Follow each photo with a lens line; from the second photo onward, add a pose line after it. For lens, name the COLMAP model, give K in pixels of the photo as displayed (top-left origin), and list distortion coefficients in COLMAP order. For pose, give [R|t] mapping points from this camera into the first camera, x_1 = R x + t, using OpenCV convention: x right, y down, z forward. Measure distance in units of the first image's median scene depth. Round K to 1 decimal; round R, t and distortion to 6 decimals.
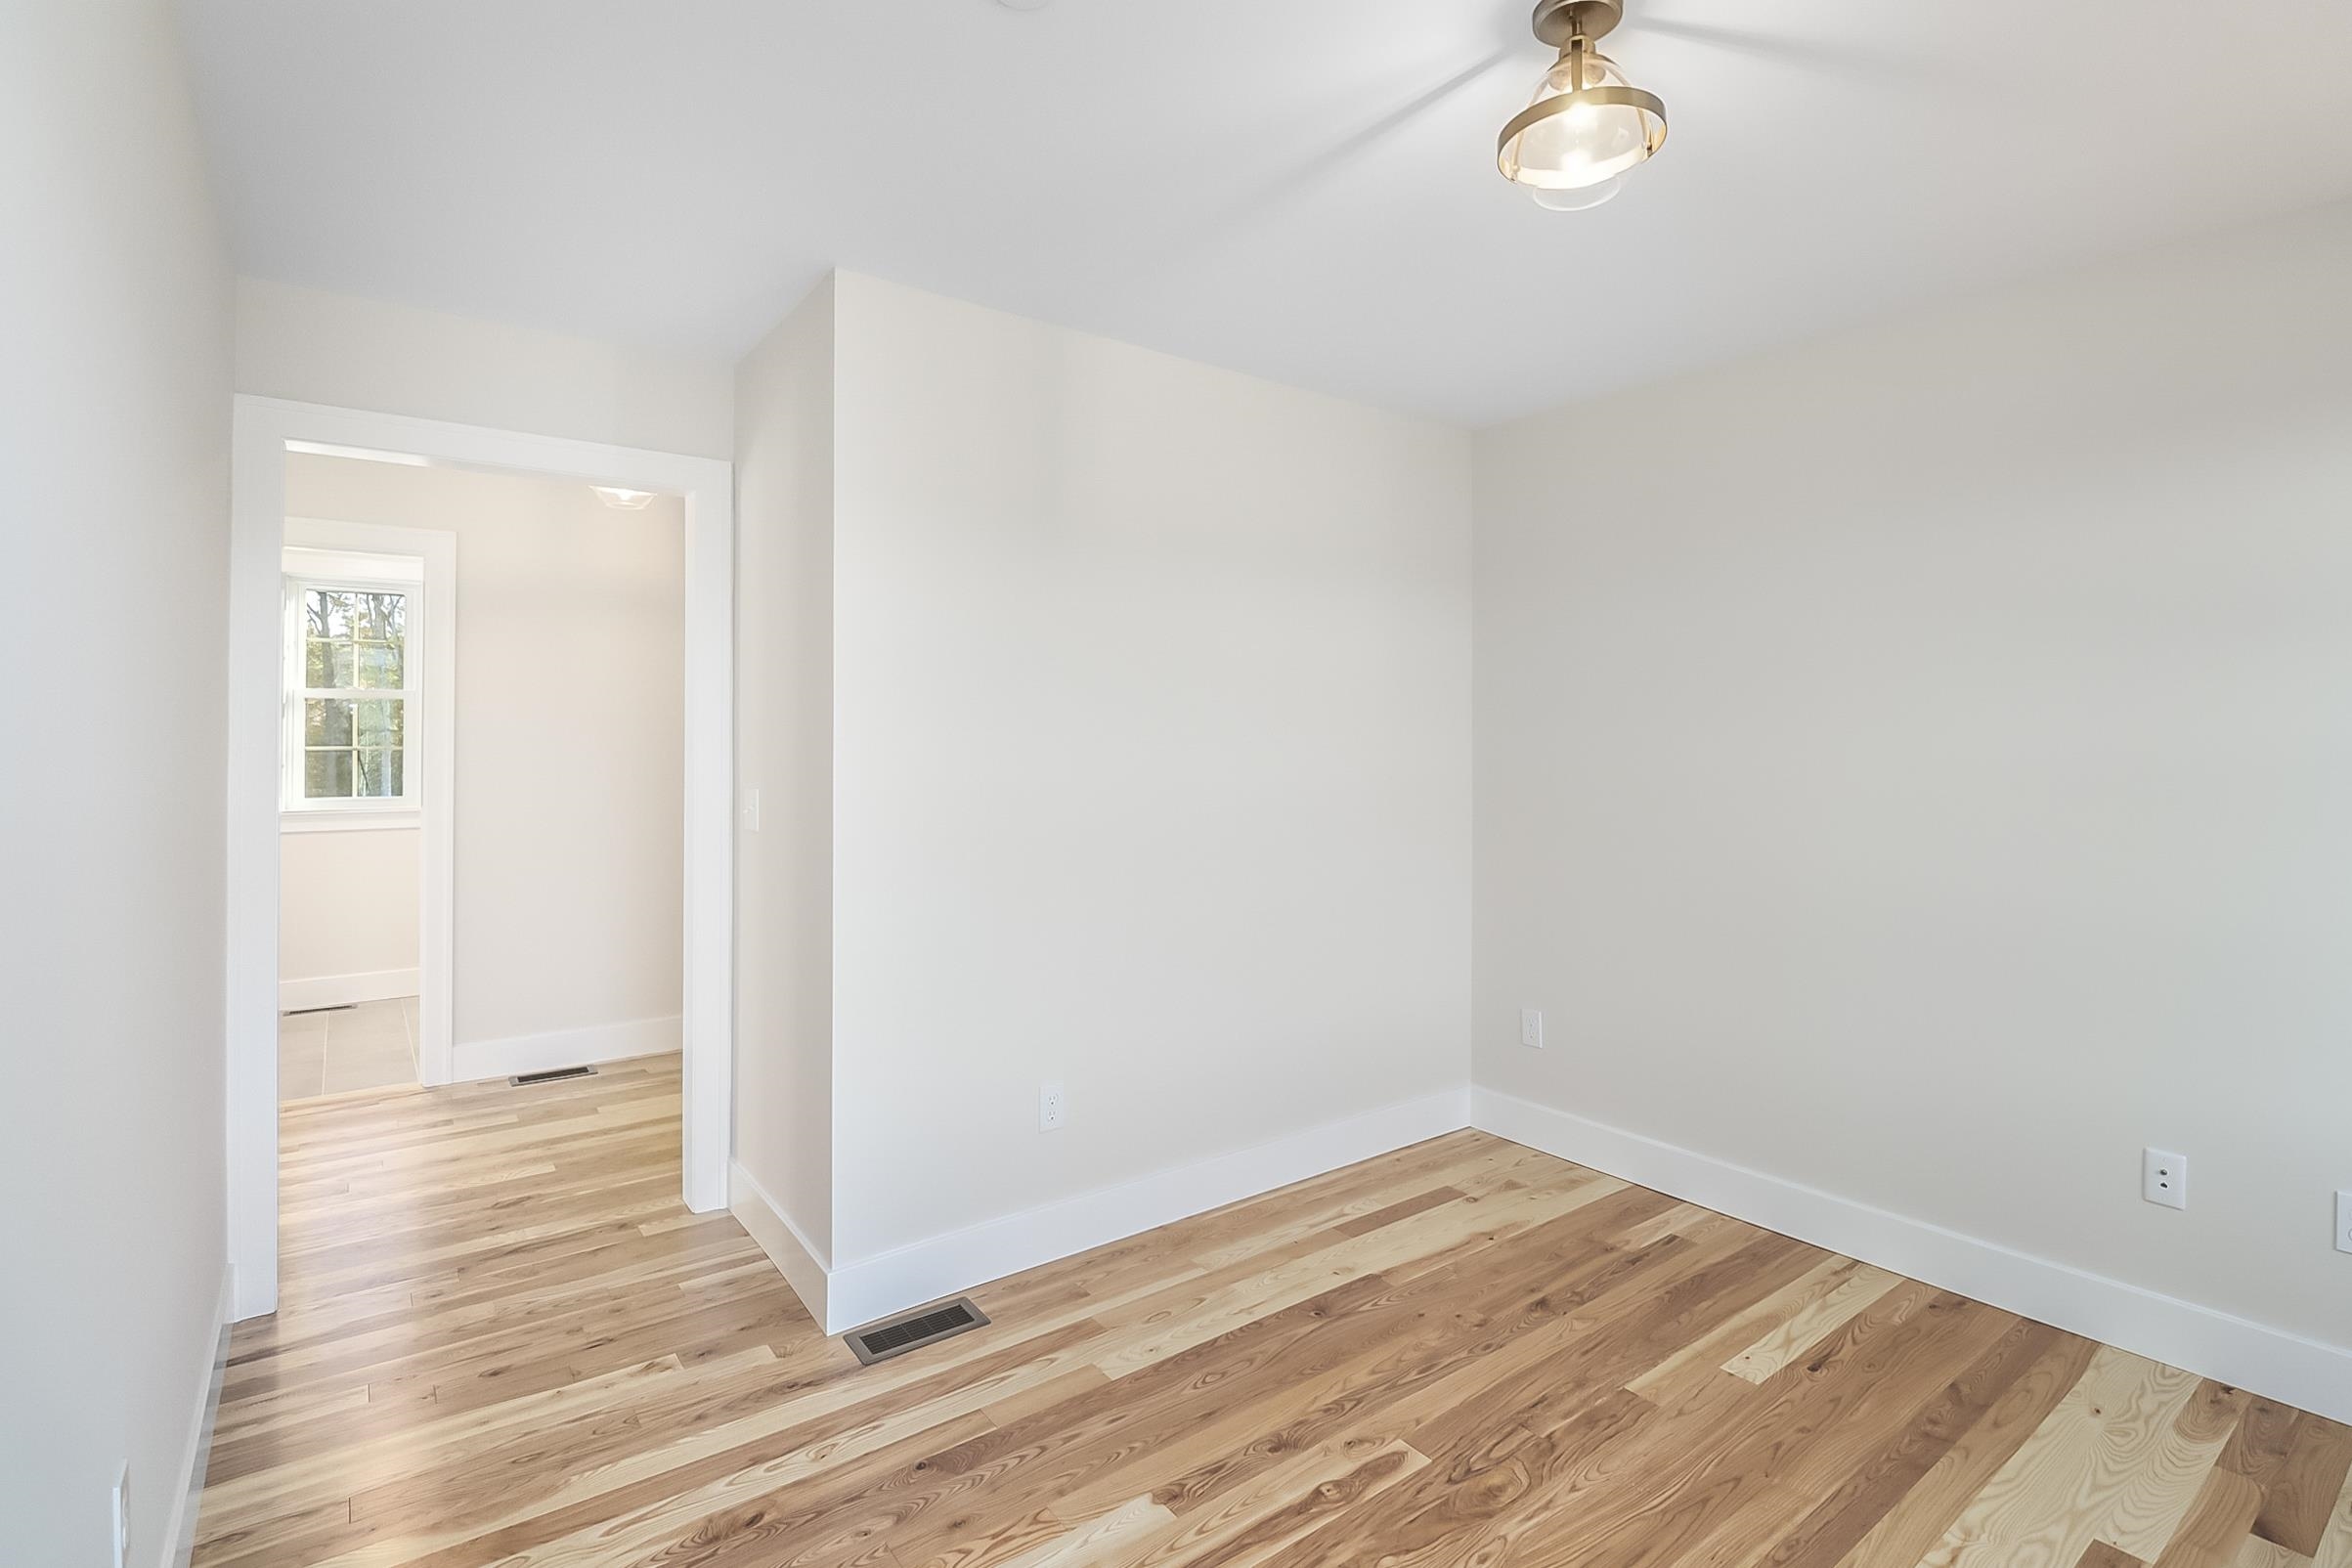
lens RADIAL K [[1105.0, 0, 1172.1], [0, 1105.0, 730.2], [0, 0, 1]] dist [0.000189, -0.001256]
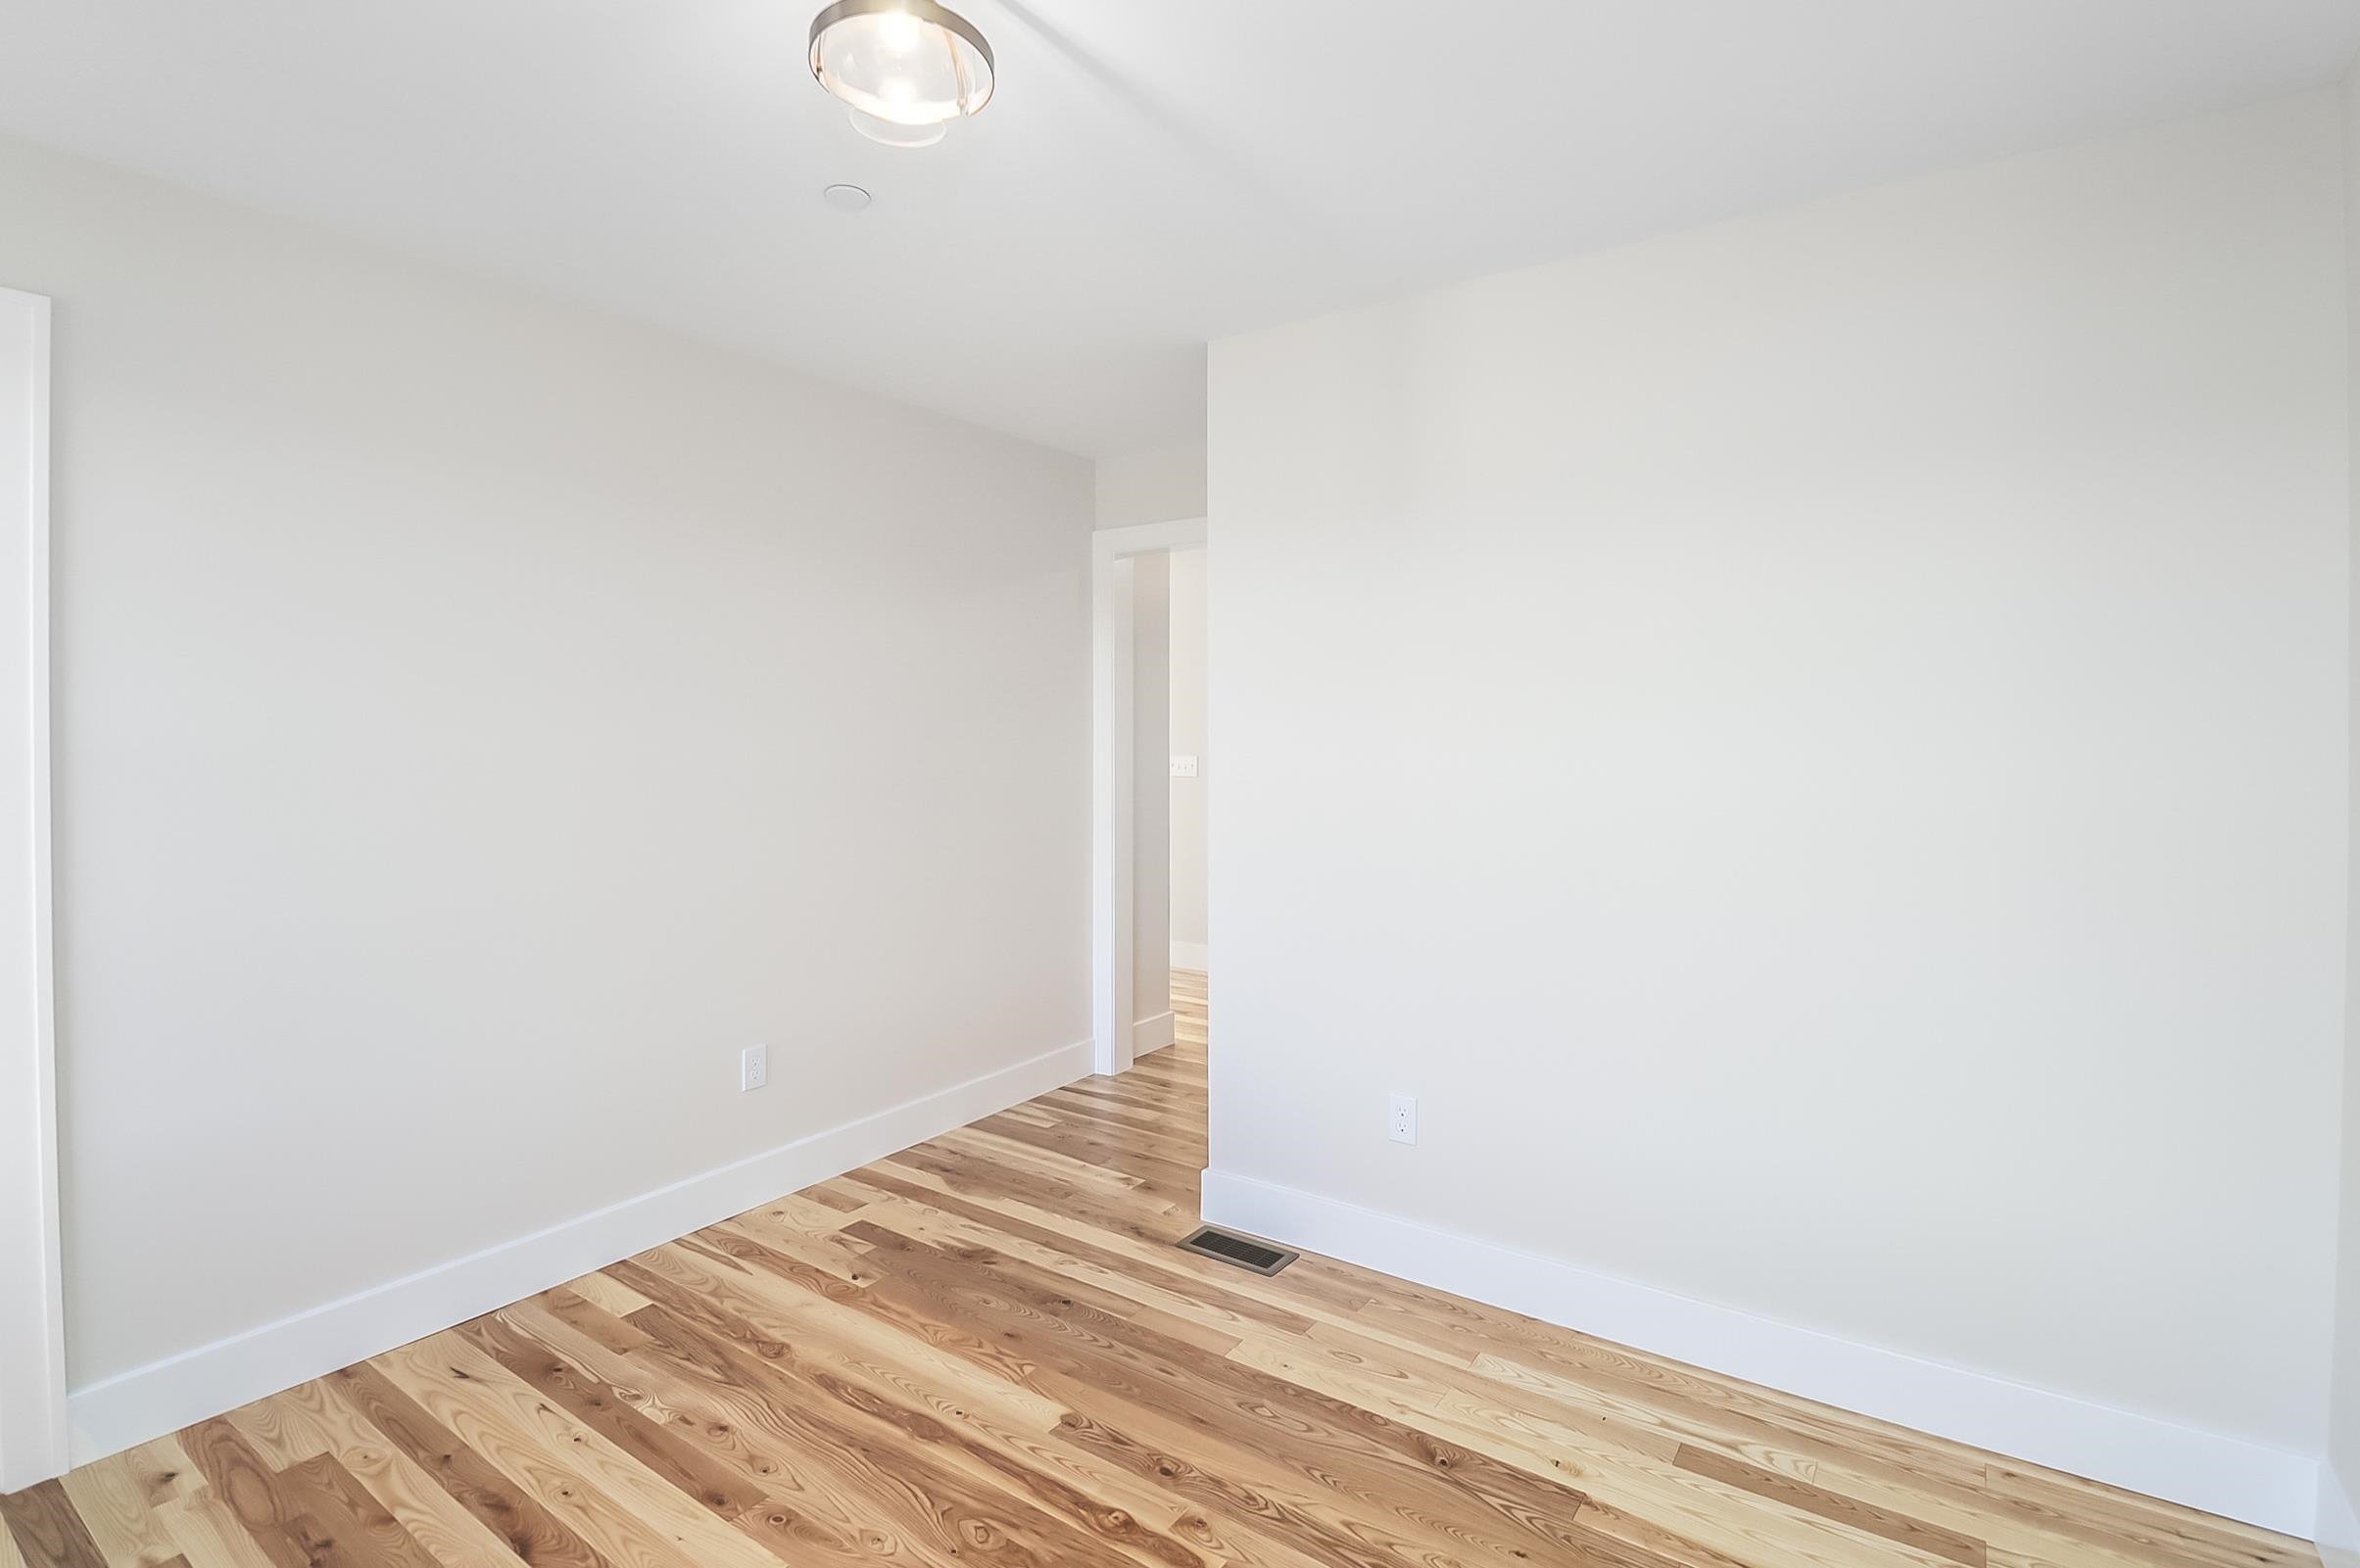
lens RADIAL K [[1108.6, 0, 1176.1], [0, 1108.6, 730.0], [0, 0, 1]] dist [0.000189, -0.001256]
pose [[0.300704, -0.015639, -0.953589, 0.850626], [0.014648, 0.999823, -0.011778, 0.025927], [0.953605, -0.010426, 0.300879, 0.618685]]
